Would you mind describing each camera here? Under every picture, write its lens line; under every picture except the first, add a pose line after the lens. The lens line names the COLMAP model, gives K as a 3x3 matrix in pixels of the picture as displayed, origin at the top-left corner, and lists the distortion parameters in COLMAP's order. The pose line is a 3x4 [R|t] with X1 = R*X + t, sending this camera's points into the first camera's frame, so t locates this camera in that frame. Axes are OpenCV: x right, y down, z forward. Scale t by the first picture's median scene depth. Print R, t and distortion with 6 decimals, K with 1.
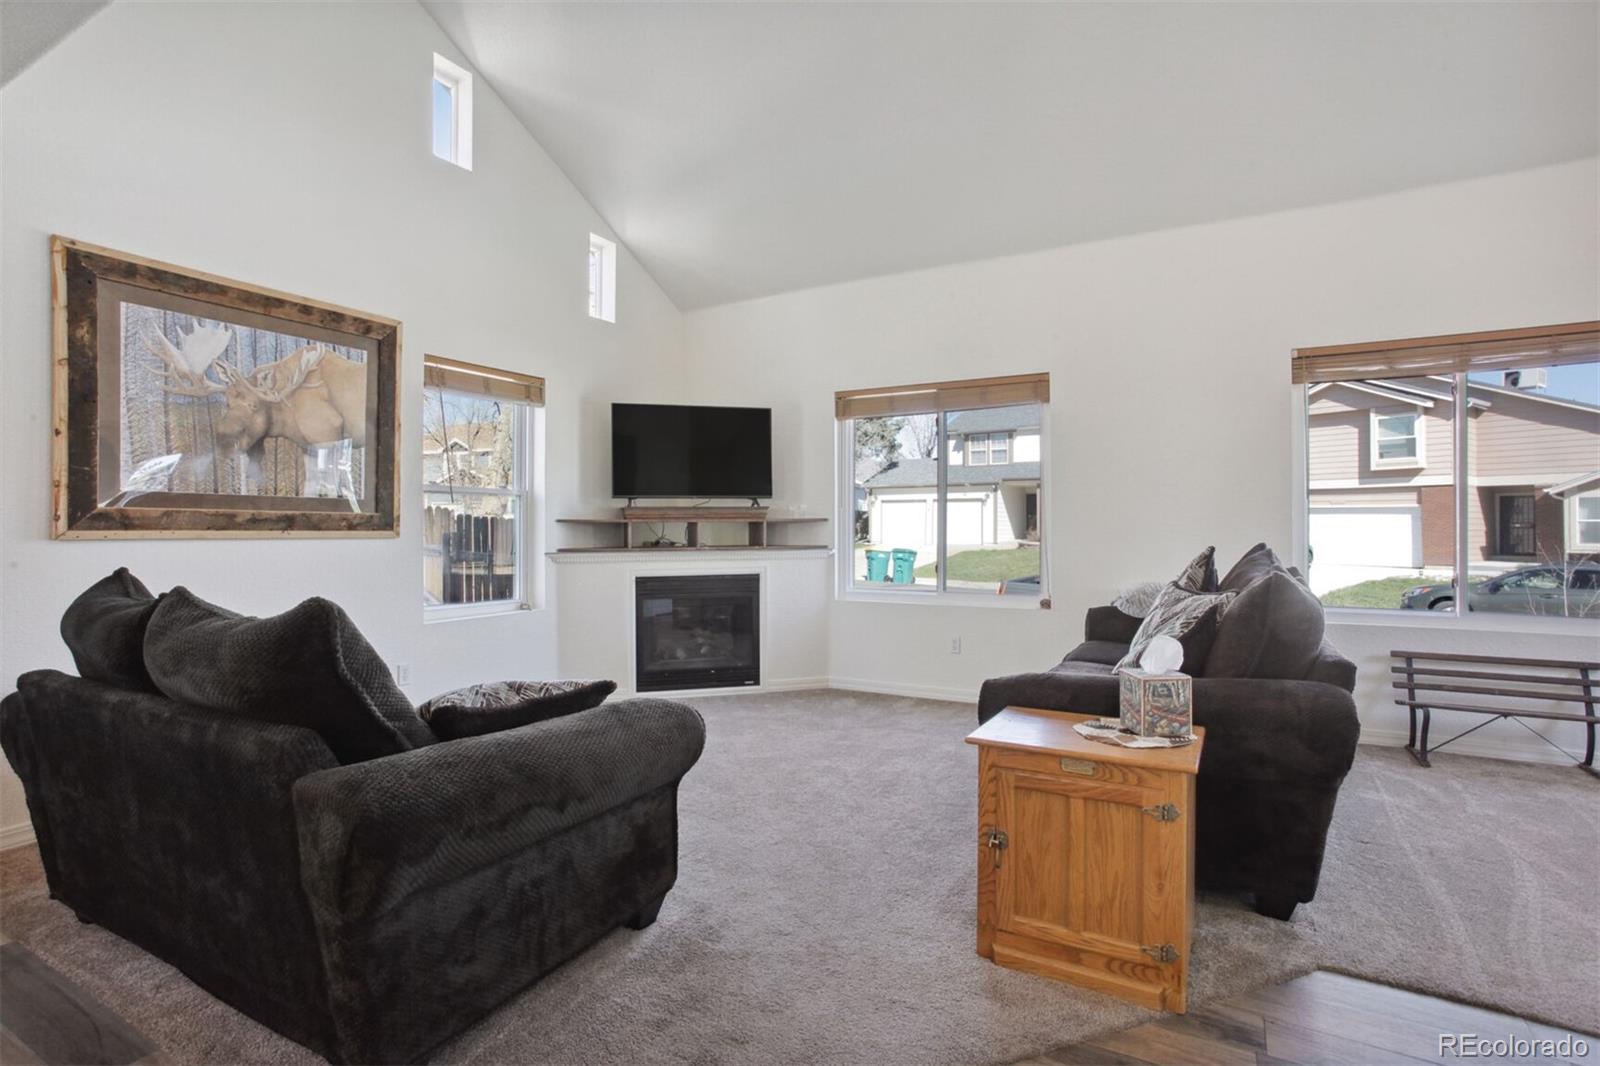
lens RADIAL K [[779.6, 0, 812.2], [0, 779.6, 531.1], [0, 0, 1]] dist [-0.037192, 0.014644]
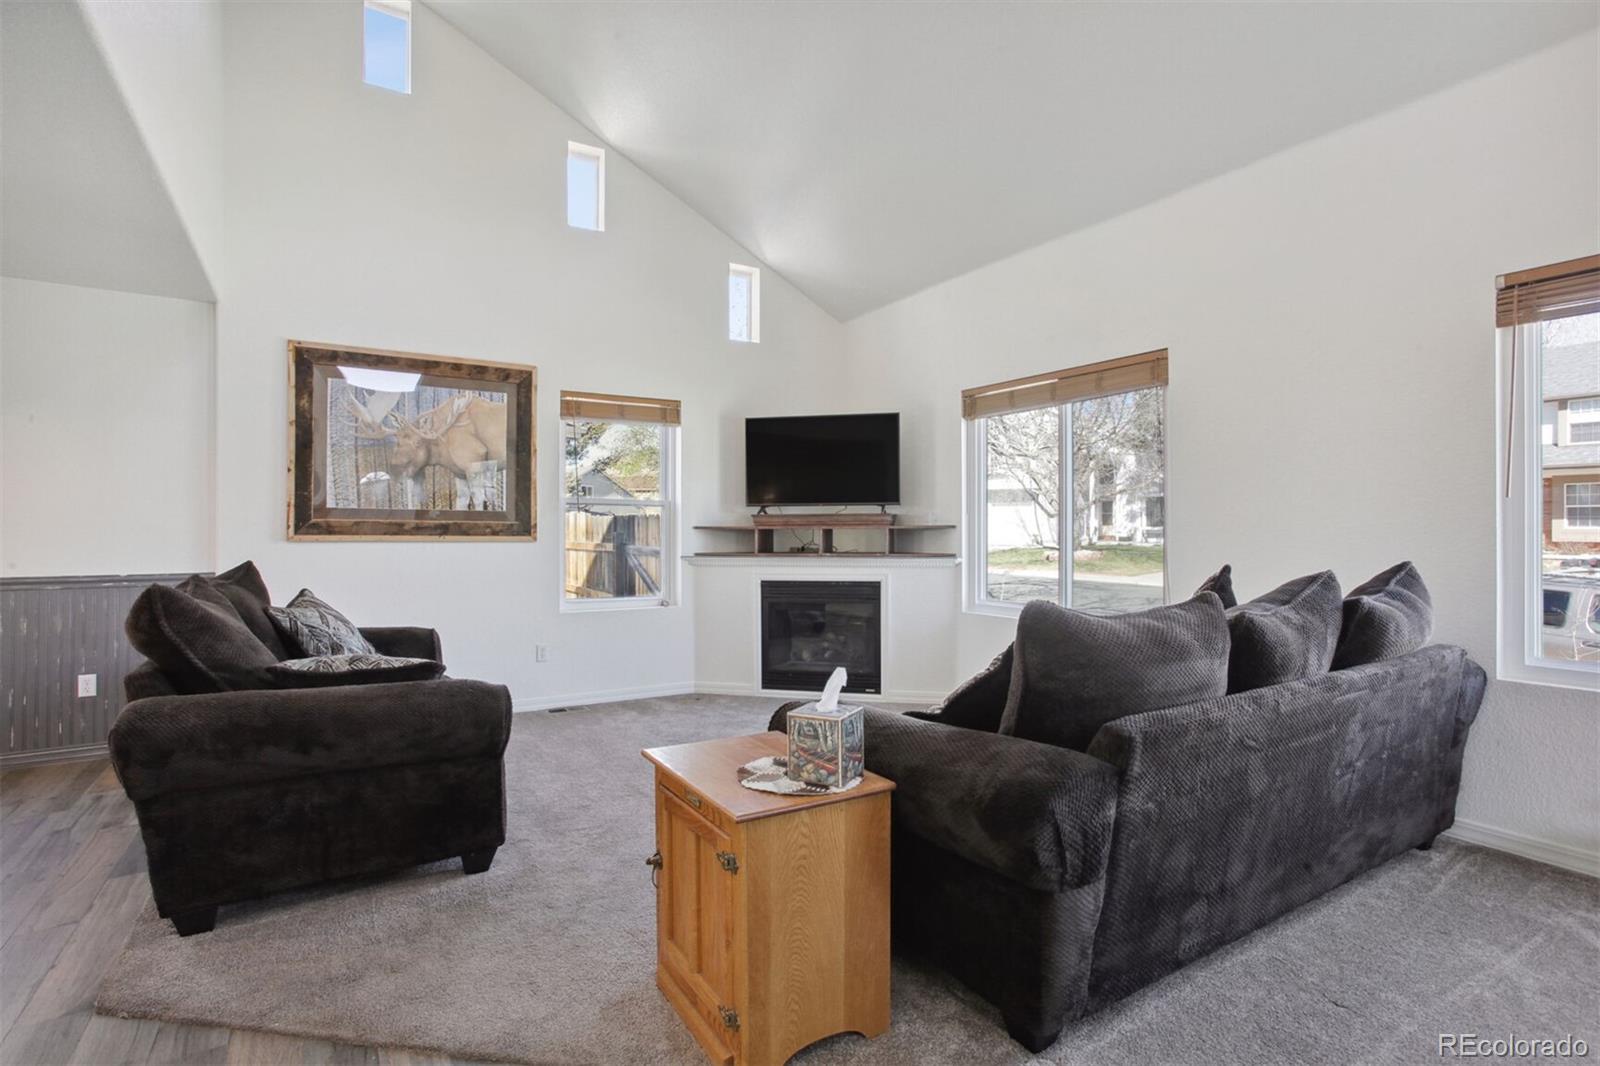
lens RADIAL K [[779.6, 0, 769.7], [0, 779.6, 537.3], [0, 0, 1]] dist [-0.037192, 0.014644]
pose [[0.868179, 0.008682, -0.496174, 0.412171], [-0.006759, 0.999961, 0.005672, -0.007883], [0.496204, -0.001571, 0.868204, 0.105067]]
